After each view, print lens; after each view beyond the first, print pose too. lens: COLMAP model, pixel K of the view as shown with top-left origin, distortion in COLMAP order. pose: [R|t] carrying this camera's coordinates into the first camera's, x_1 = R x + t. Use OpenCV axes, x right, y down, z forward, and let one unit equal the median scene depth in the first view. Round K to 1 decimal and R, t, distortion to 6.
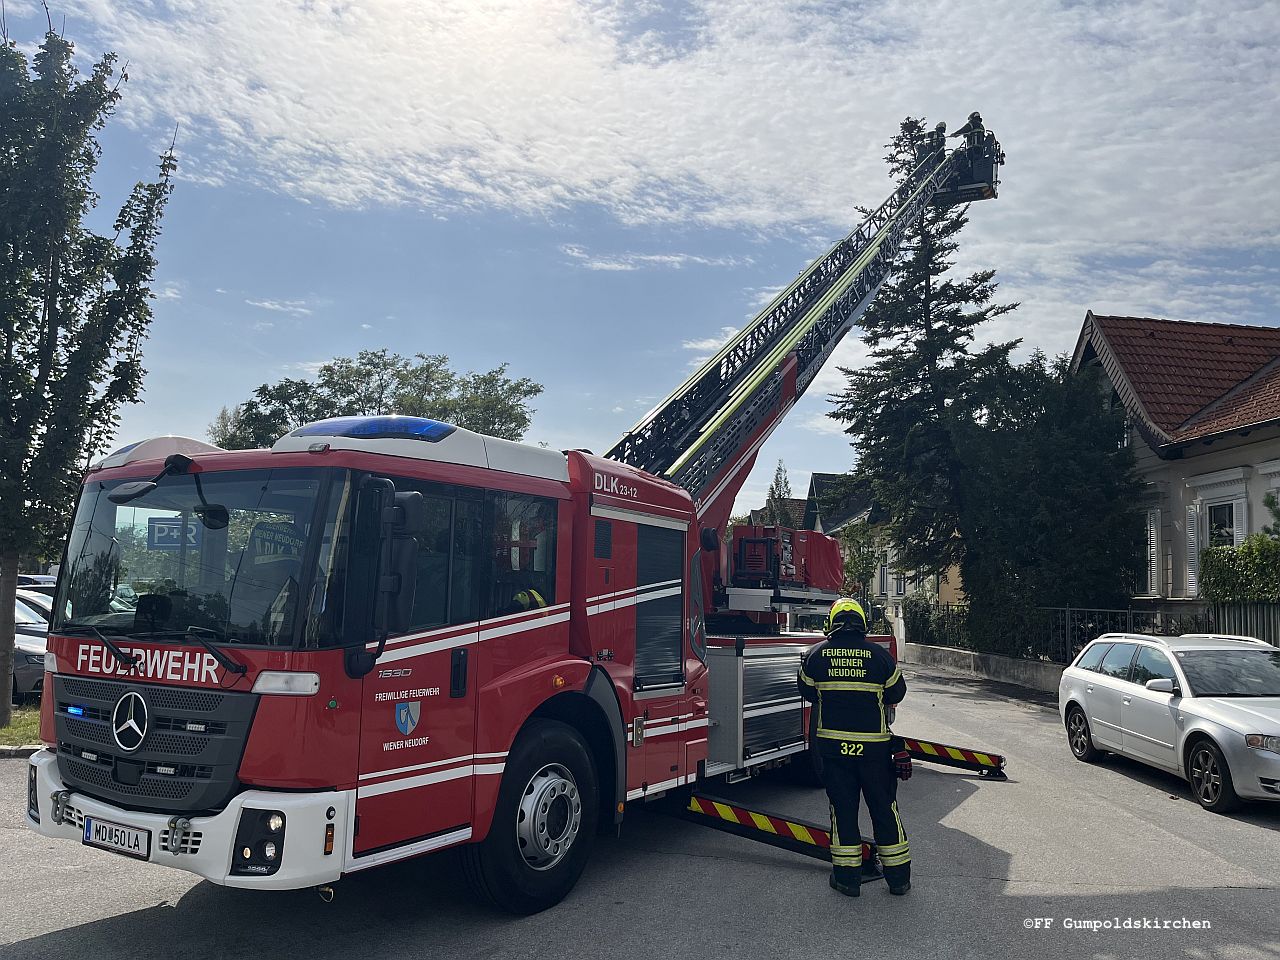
lens RADIAL K [[934.8, 0, 636.5], [0, 934.8, 463.3], [0, 0, 1]] dist [0.018158, -0.065568]
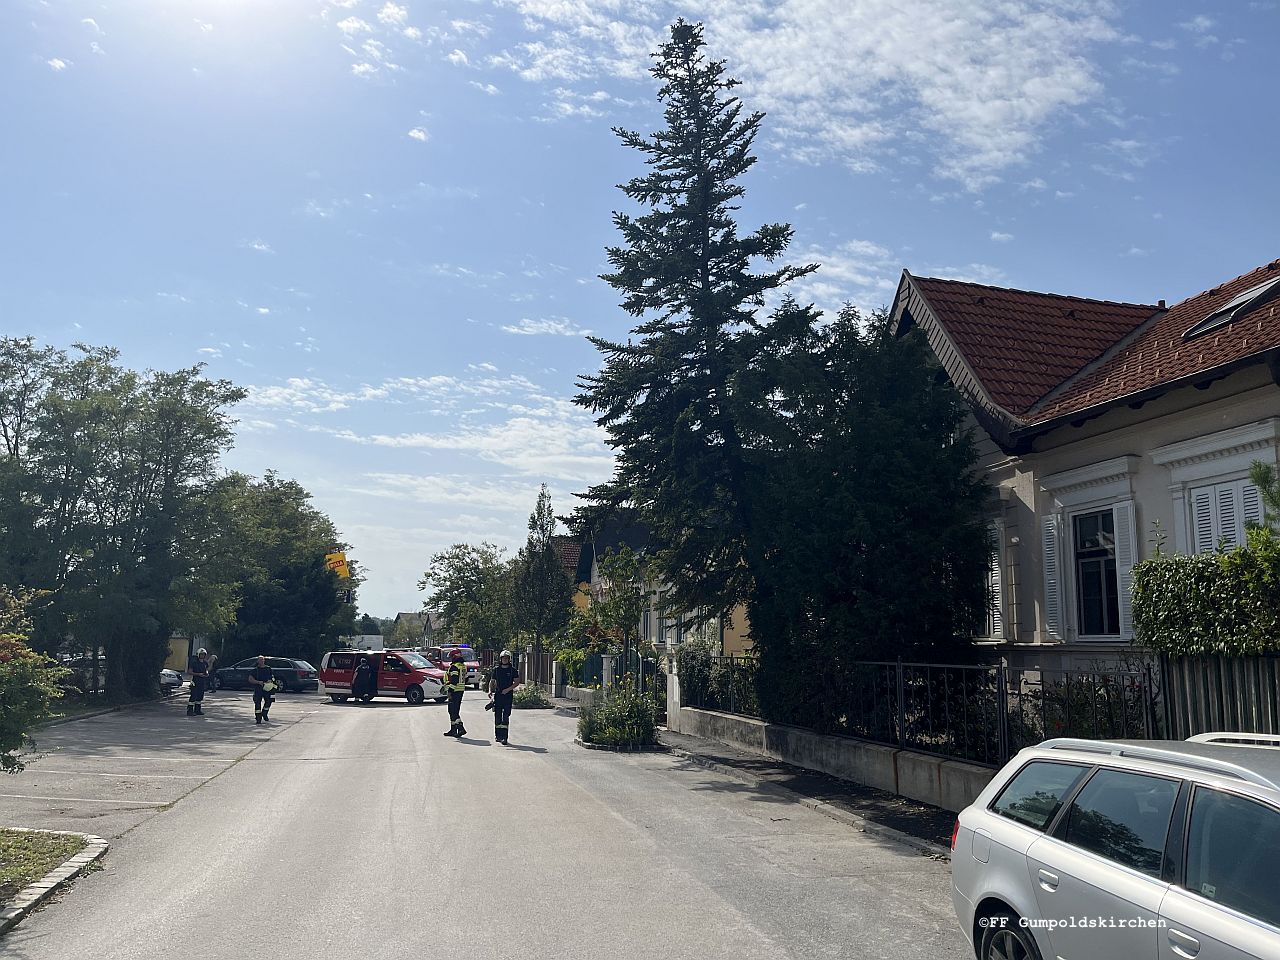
lens RADIAL K [[934.8, 0, 636.5], [0, 934.8, 463.3], [0, 0, 1]] dist [0.018158, -0.065568]
pose [[0.976651, 0.012297, 0.214480, 0.099686], [-0.001555, 0.998739, -0.050179, 0.035009], [-0.214827, 0.048674, 0.975439, 0.291005]]
